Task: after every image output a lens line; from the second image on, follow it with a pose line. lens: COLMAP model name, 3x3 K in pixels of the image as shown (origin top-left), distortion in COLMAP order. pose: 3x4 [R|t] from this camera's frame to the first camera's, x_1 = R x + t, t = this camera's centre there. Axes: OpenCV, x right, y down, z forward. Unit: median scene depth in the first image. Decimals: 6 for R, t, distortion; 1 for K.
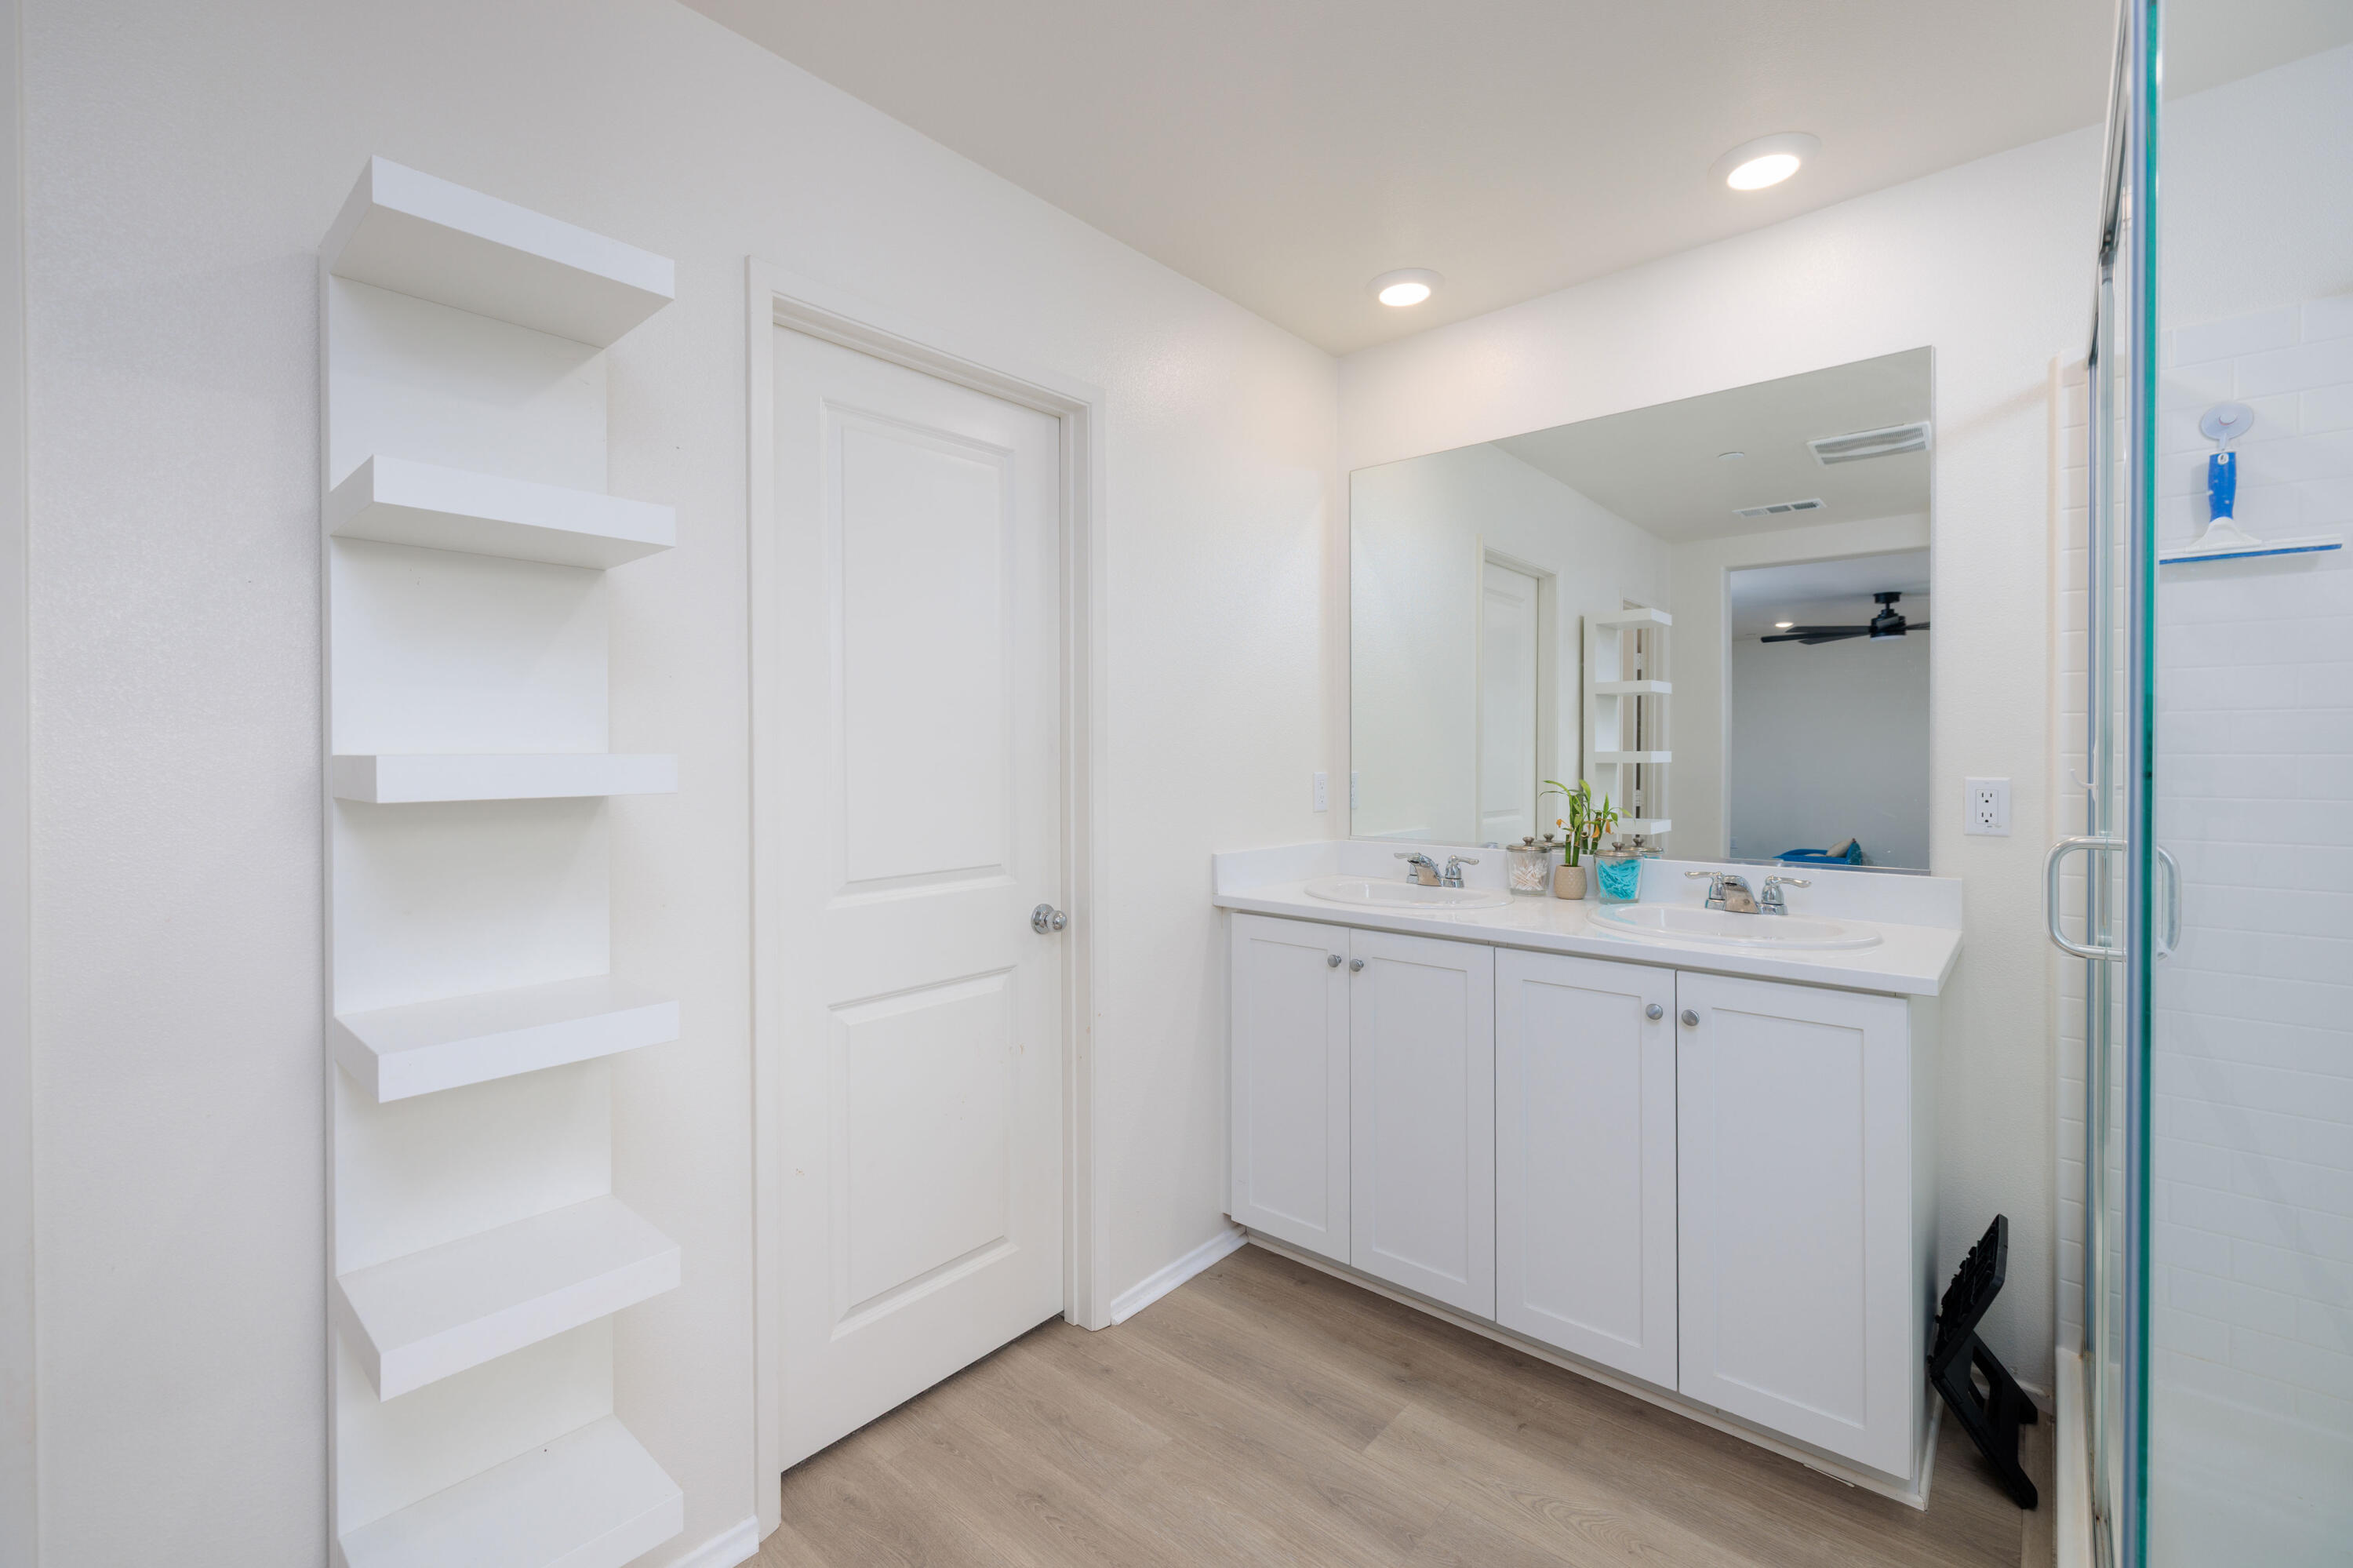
lens RADIAL K [[1007.3, 0, 1149.6], [0, 1007.3, 751.8], [0, 0, 1]] dist [0.002813, -0.000290]
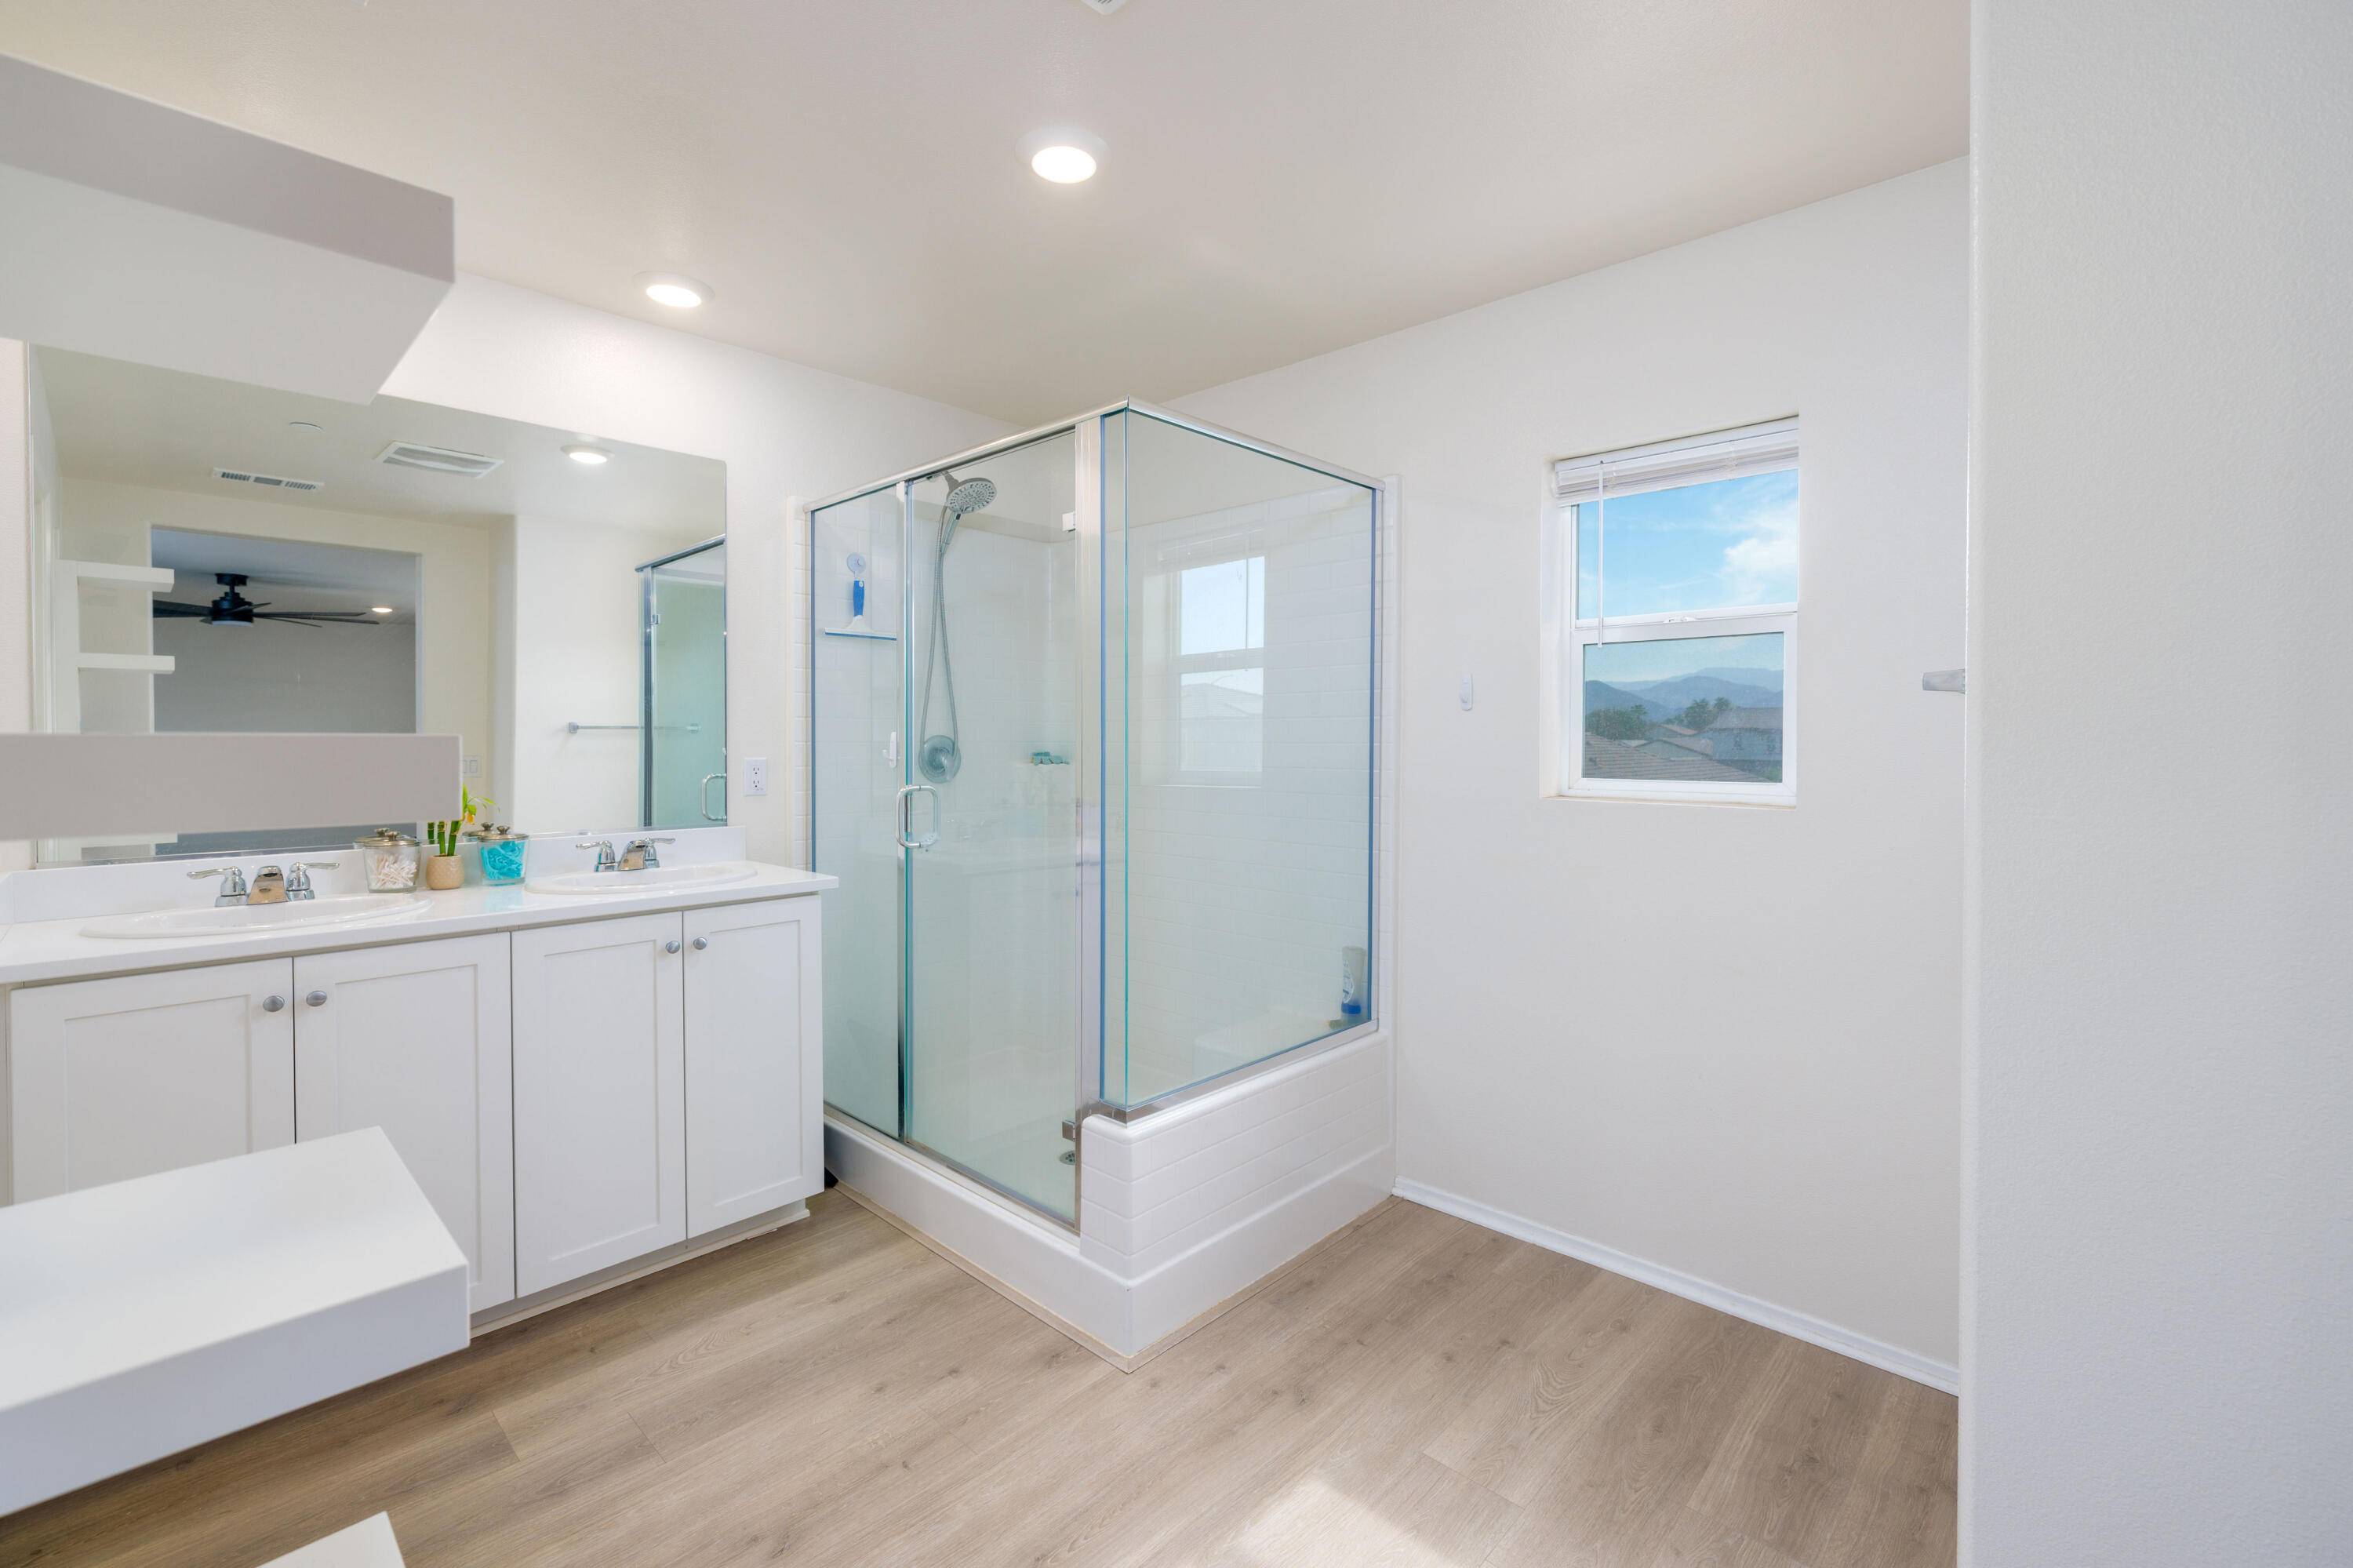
lens RADIAL K [[1007.3, 0, 1199.4], [0, 1007.3, 748.9], [0, 0, 1]] dist [0.002813, -0.000290]
pose [[0.016117, -0.004505, 0.999860, -0.708567], [0.001998, 0.999988, 0.004474, 0.006964], [-0.999868, 0.001926, 0.016126, 0.311228]]
